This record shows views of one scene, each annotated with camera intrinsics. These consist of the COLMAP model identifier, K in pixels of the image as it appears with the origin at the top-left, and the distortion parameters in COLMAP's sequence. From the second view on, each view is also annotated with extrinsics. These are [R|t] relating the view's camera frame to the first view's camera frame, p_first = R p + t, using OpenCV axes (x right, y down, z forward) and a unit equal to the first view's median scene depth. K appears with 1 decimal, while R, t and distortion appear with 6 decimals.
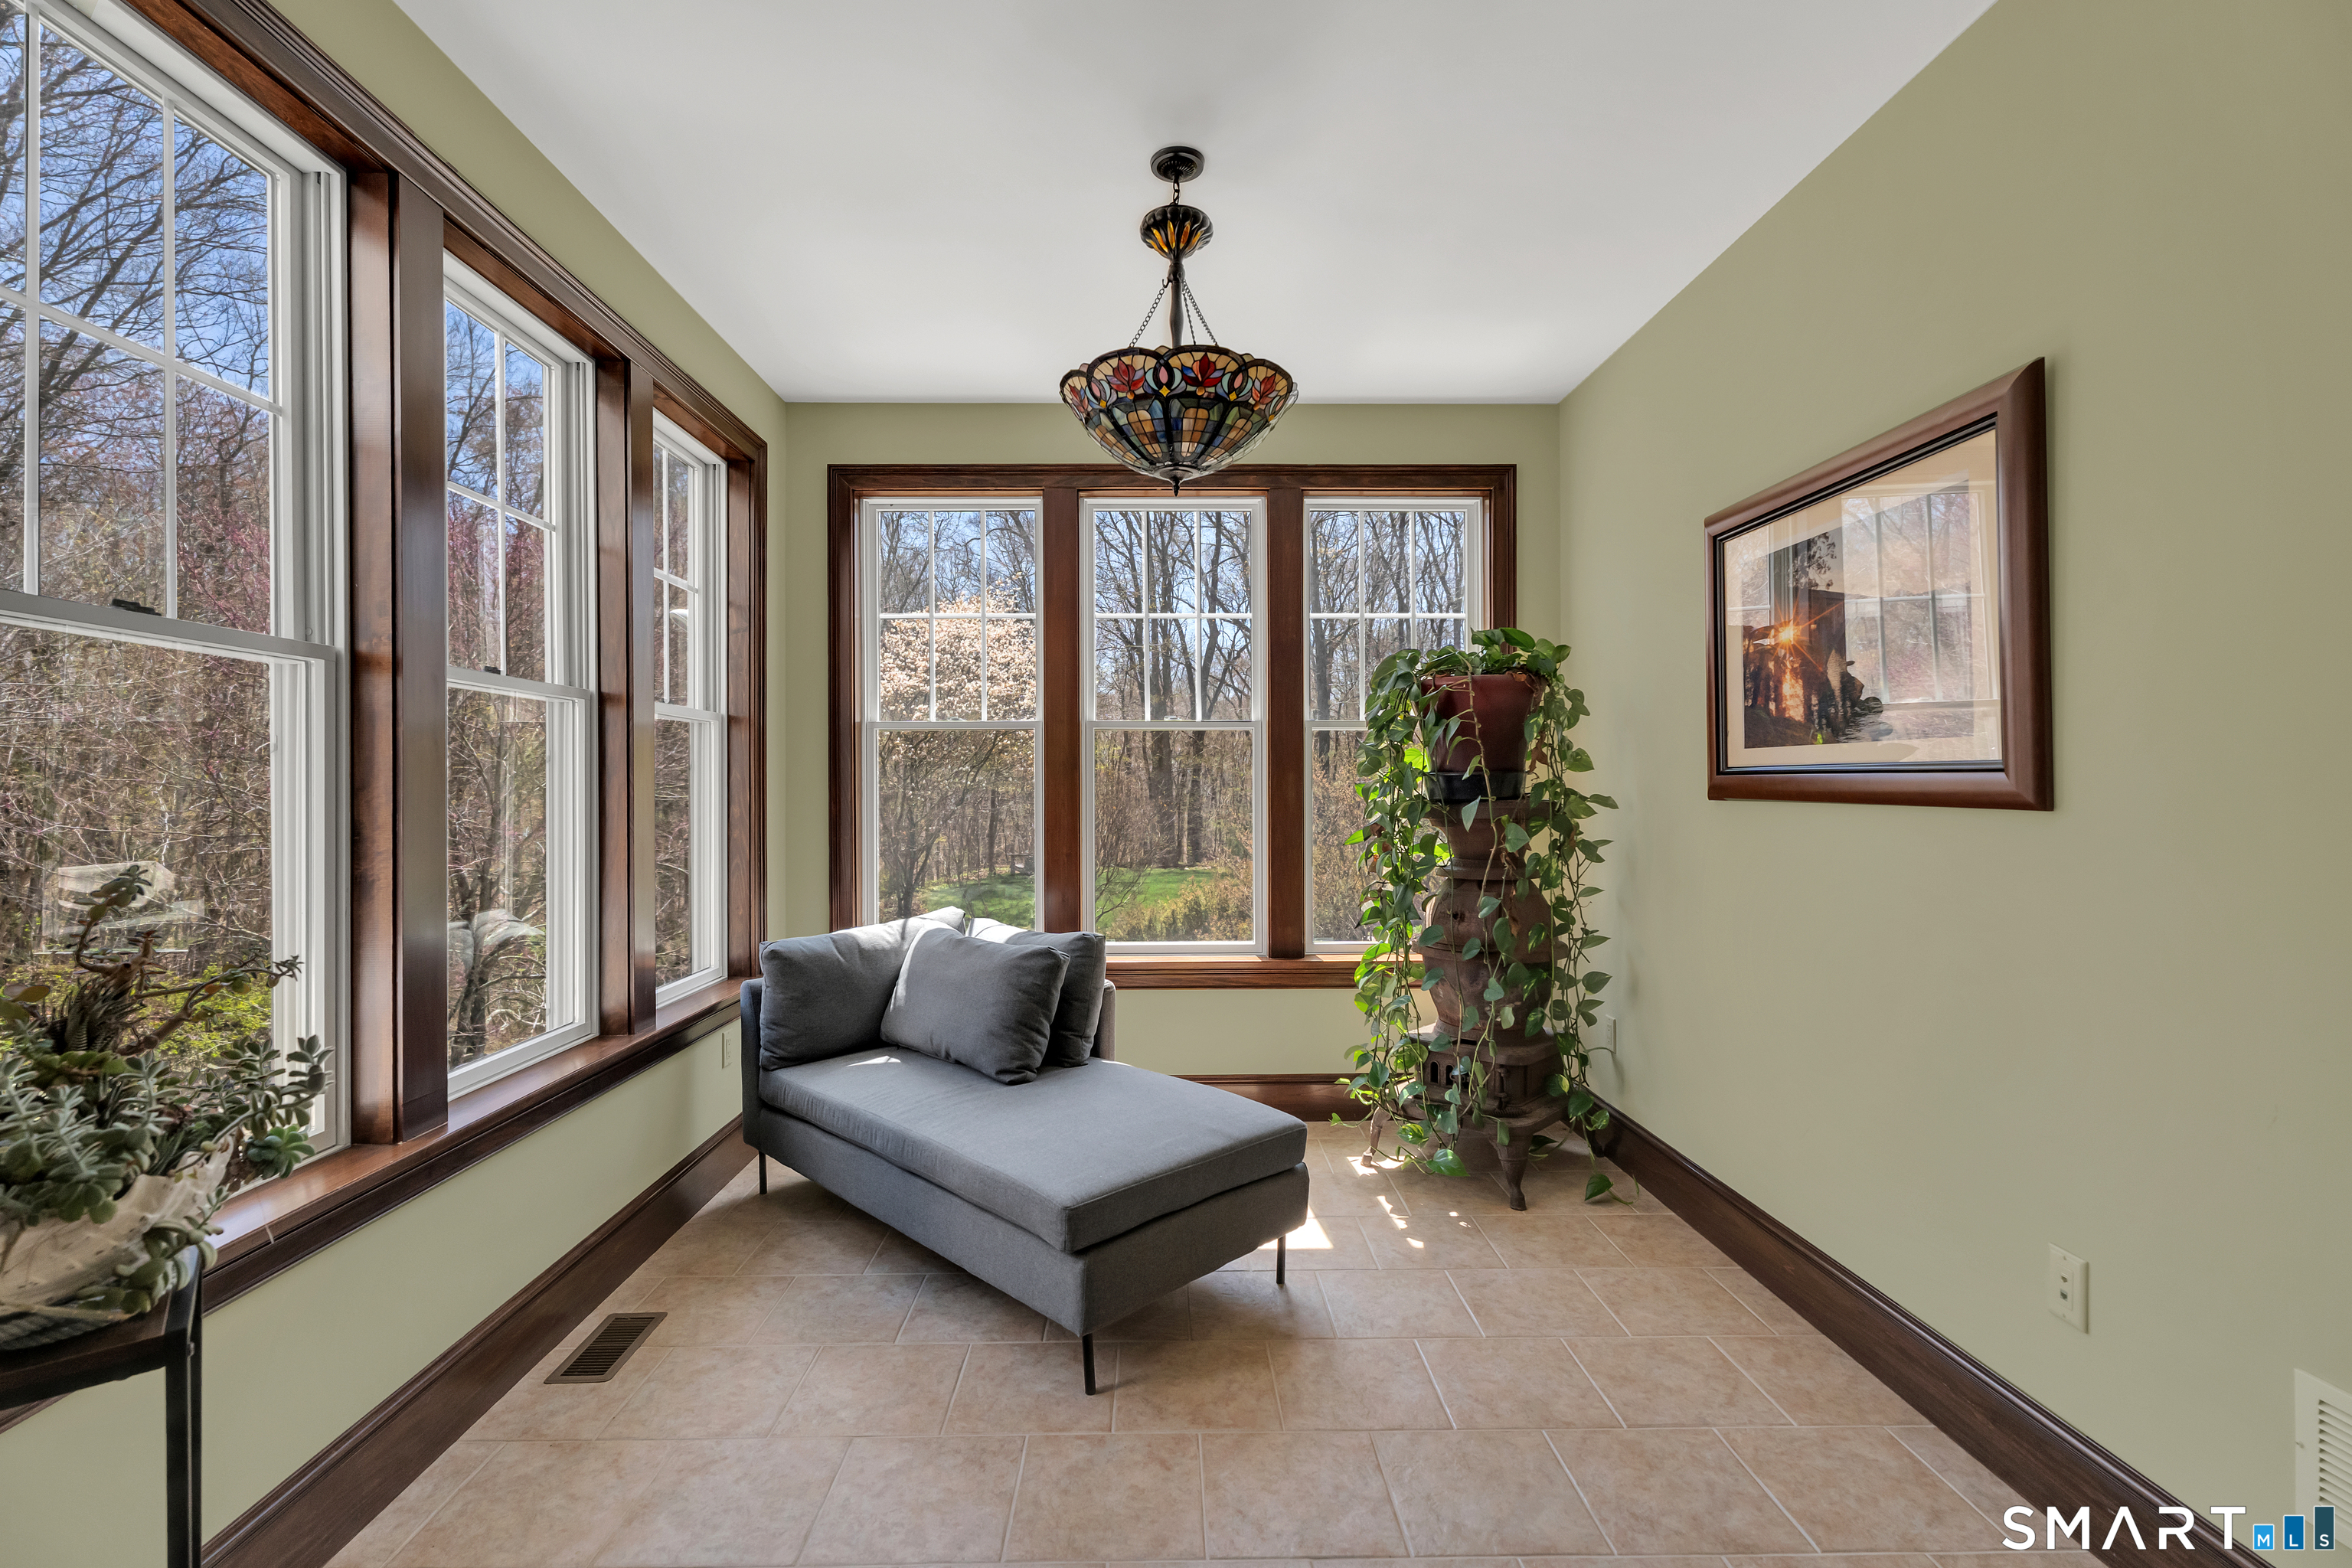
lens RADIAL K [[1123.8, 0, 1176.0], [0, 1123.8, 784.0], [0, 0, 1]] dist [-0.000007, -0.000002]
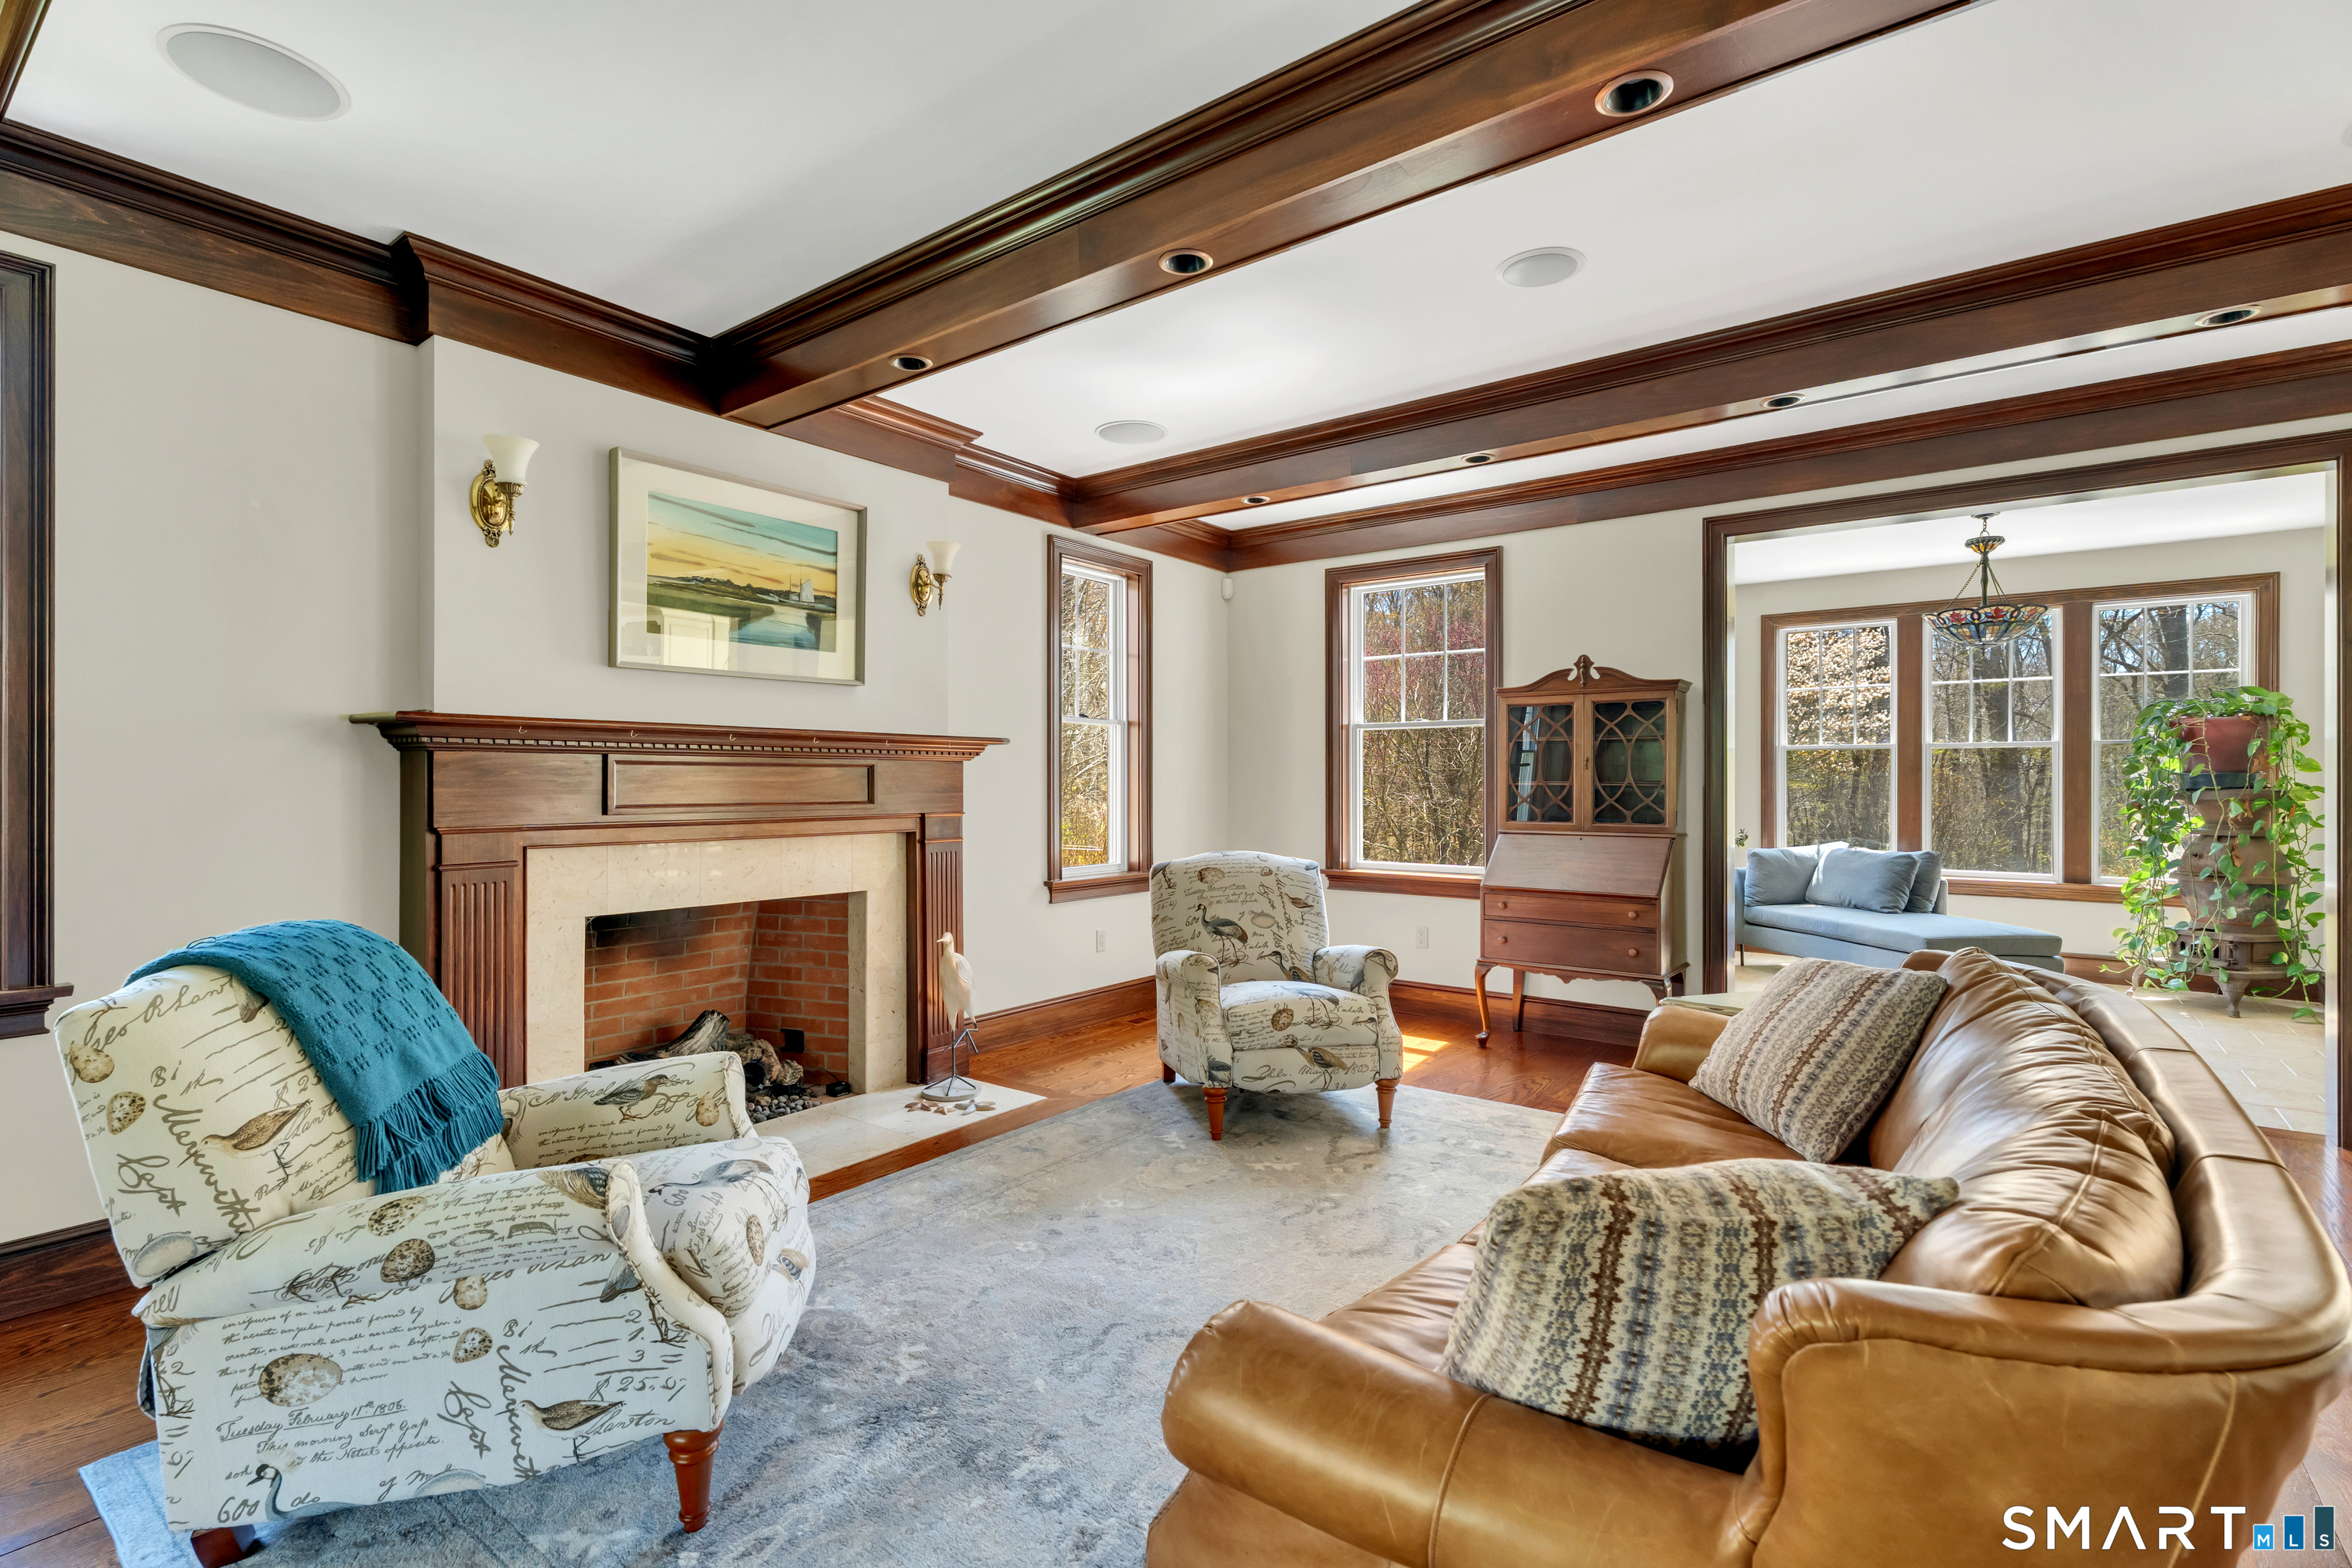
lens RADIAL K [[972.3, 0, 1176.0], [0, 972.3, 784.0], [0, 0, 1]] dist [-0.000128, -0.000110]
pose [[0.752497, 0.005873, -0.658569, 0.049534], [-0.001426, 0.999972, 0.007289, -0.001663], [0.658594, -0.004546, 0.752485, -1.168365]]
